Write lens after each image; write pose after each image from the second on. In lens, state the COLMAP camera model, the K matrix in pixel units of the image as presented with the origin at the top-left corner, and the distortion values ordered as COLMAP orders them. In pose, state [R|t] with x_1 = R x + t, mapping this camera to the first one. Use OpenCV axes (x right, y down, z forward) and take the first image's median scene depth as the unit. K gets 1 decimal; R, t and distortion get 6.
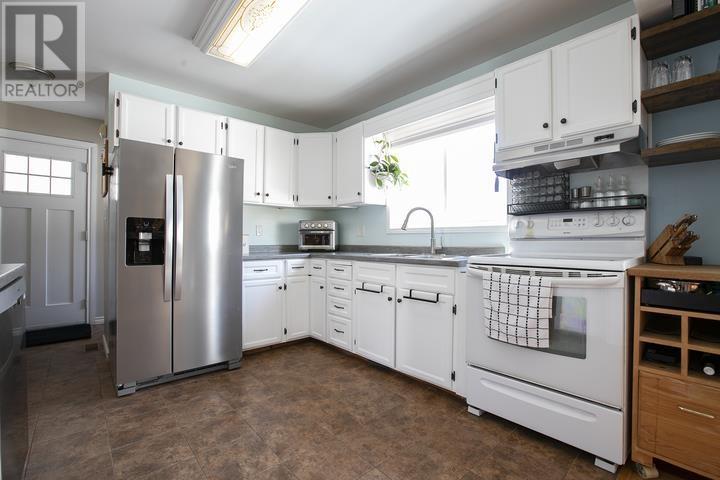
lens RADIAL K [[326.6, 0, 360.0], [0, 326.6, 240.0], [0, 0, 1]] dist [-0.048042, 0.016270]
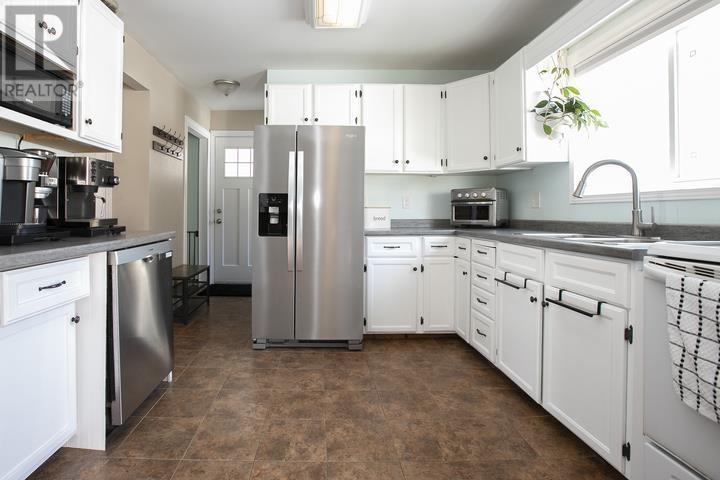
lens RADIAL K [[365.1, 0, 319.5], [0, 365.1, 211.9], [0, 0, 1]] dist [-0.060711, 0.022784]
pose [[0.747583, -0.004383, -0.664154, 0.219815], [0.001614, 0.999987, -0.004782, 0.000624], [0.664167, 0.002503, 0.747580, 0.128620]]
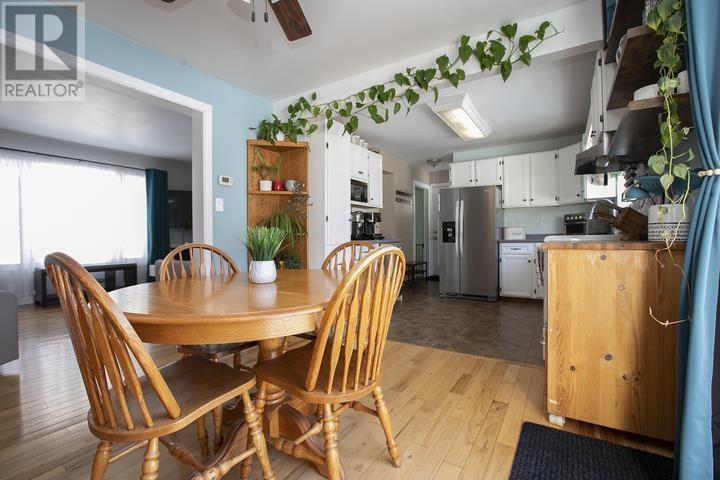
lens RADIAL K [[326.6, 0, 360.0], [0, 326.6, 240.0], [0, 0, 1]] dist [-0.048042, 0.016270]
pose [[0.270304, 0.001482, -0.962774, 1.073045], [0.011718, 0.999920, 0.004829, 0.032890], [0.962704, -0.012587, 0.270265, -0.182048]]
